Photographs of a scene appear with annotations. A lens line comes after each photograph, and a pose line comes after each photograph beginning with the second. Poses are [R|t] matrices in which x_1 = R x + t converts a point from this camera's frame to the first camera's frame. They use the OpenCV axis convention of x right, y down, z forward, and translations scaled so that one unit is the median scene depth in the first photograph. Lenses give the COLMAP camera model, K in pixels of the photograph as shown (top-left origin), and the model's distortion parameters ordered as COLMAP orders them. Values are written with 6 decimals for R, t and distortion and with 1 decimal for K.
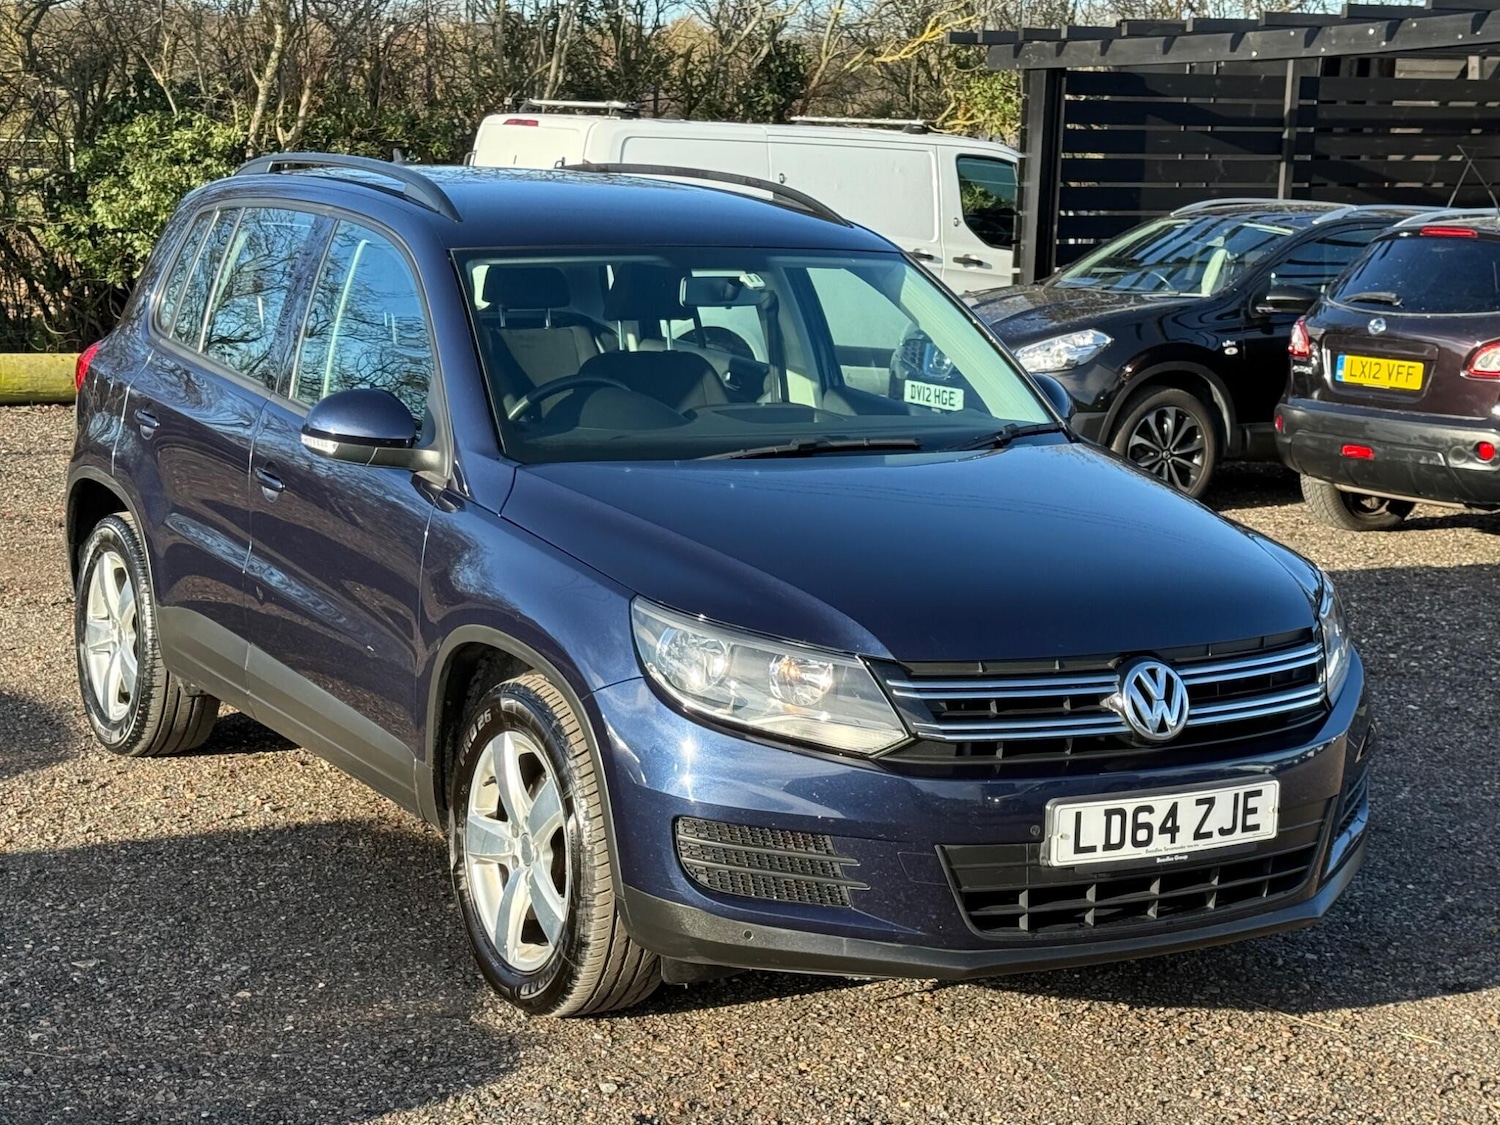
lens RADIAL K [[2639.9, 0, 750.0], [0, 2639.9, 562.5], [0, 0, 1]] dist [0.146883, -0.084797]
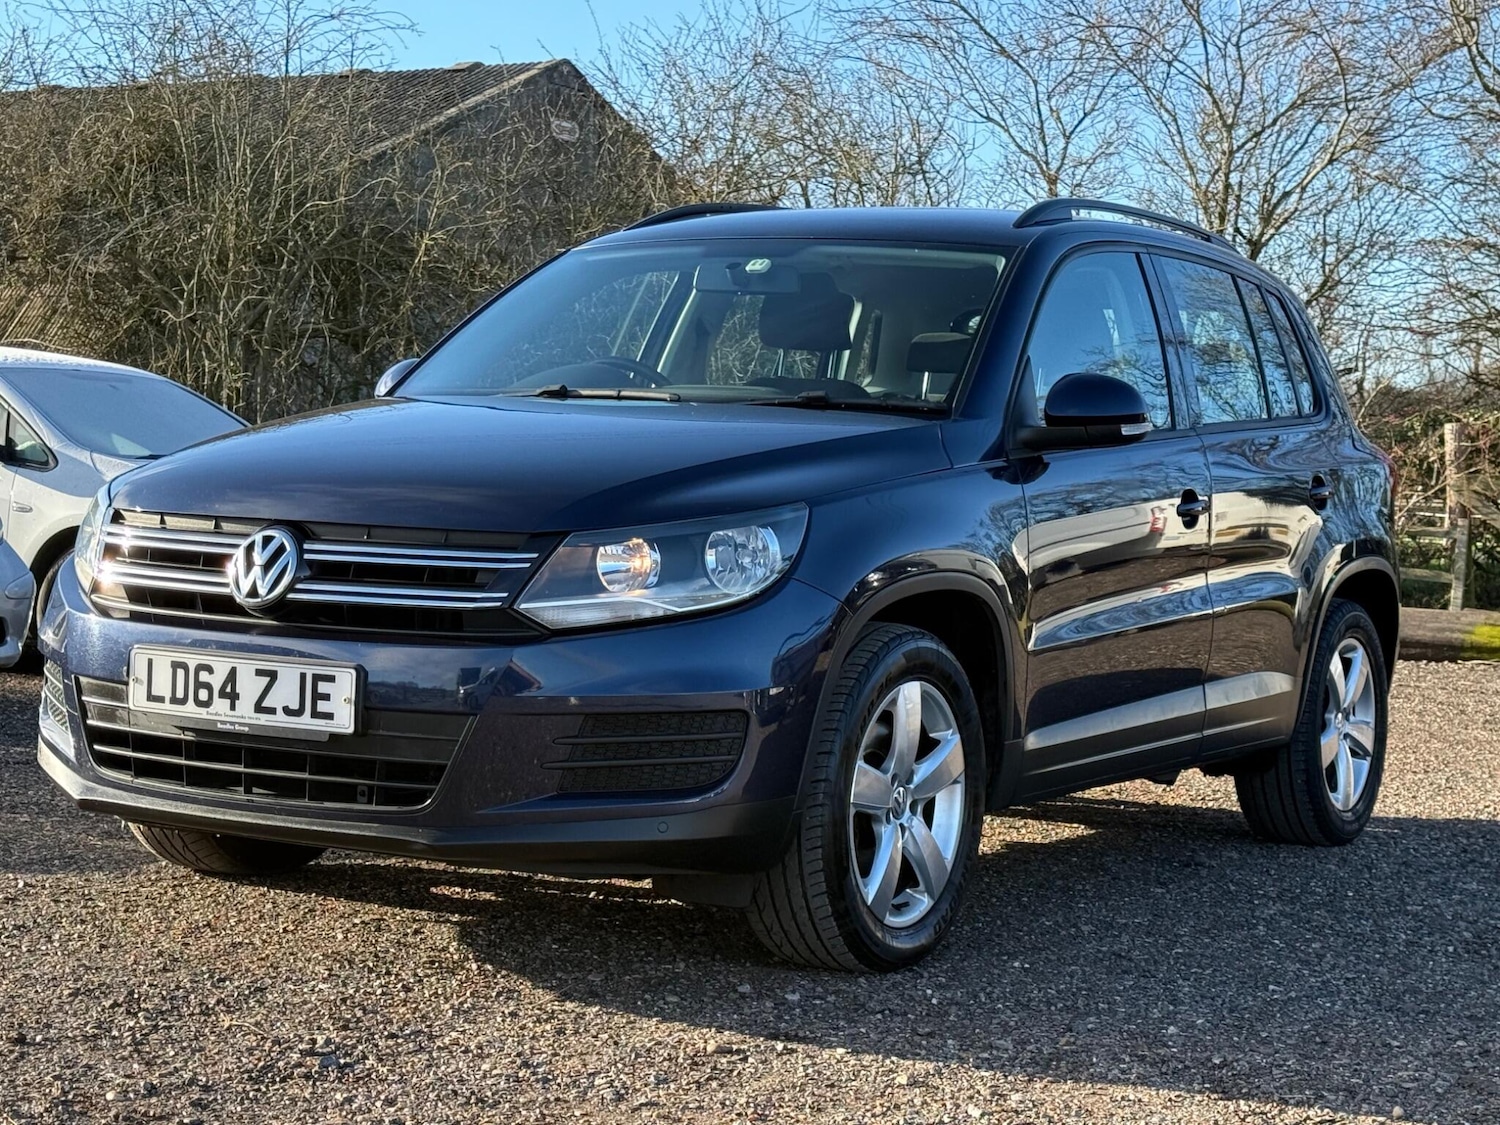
lens RADIAL K [[2638.8, 0, 768.6], [0, 2638.8, 571.8], [0, 0, 1]] dist [0.159284, -0.125314]
pose [[0.495308, 0.025980, -0.868329, 1.037747], [-0.161058, 0.984970, -0.062400, 0.080577], [0.853657, 0.170759, 0.492048, 0.646855]]
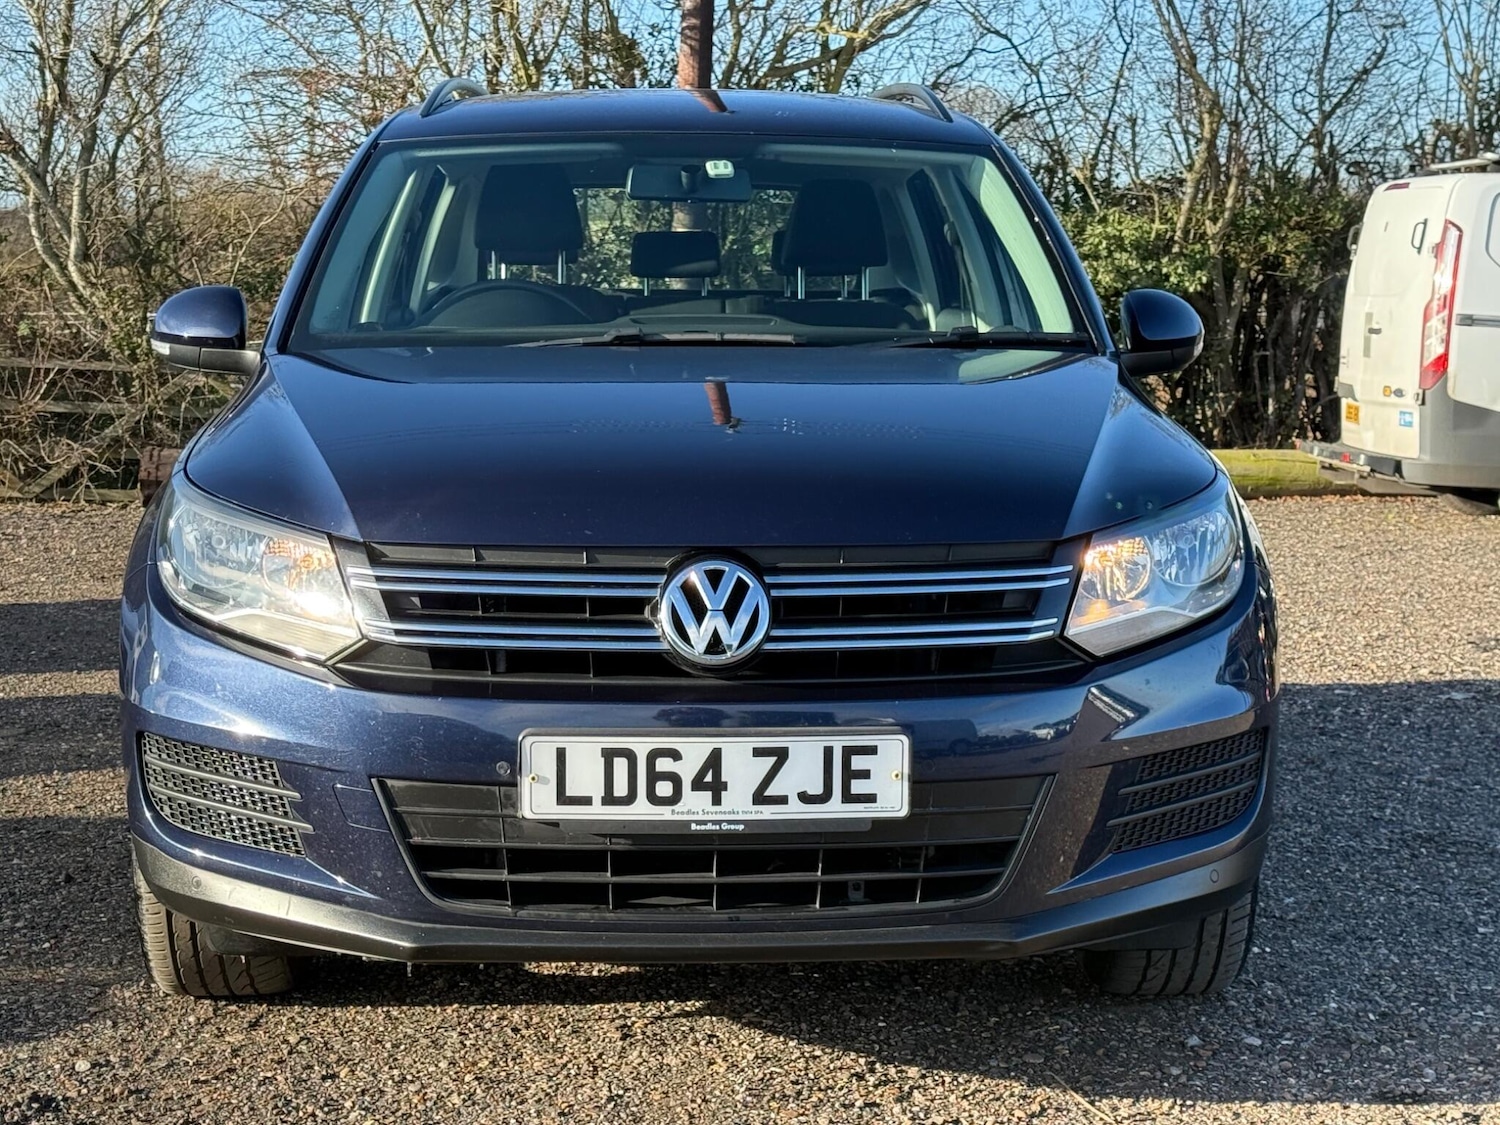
lens RADIAL K [[2639.9, 0, 750.0], [0, 2639.9, 562.5], [0, 0, 1]] dist [0.146883, -0.084797]
pose [[0.883750, 0.016749, -0.467659, 0.481144], [-0.047922, 0.997345, -0.054839, 0.074470], [0.465498, 0.070875, 0.882206, 0.337712]]
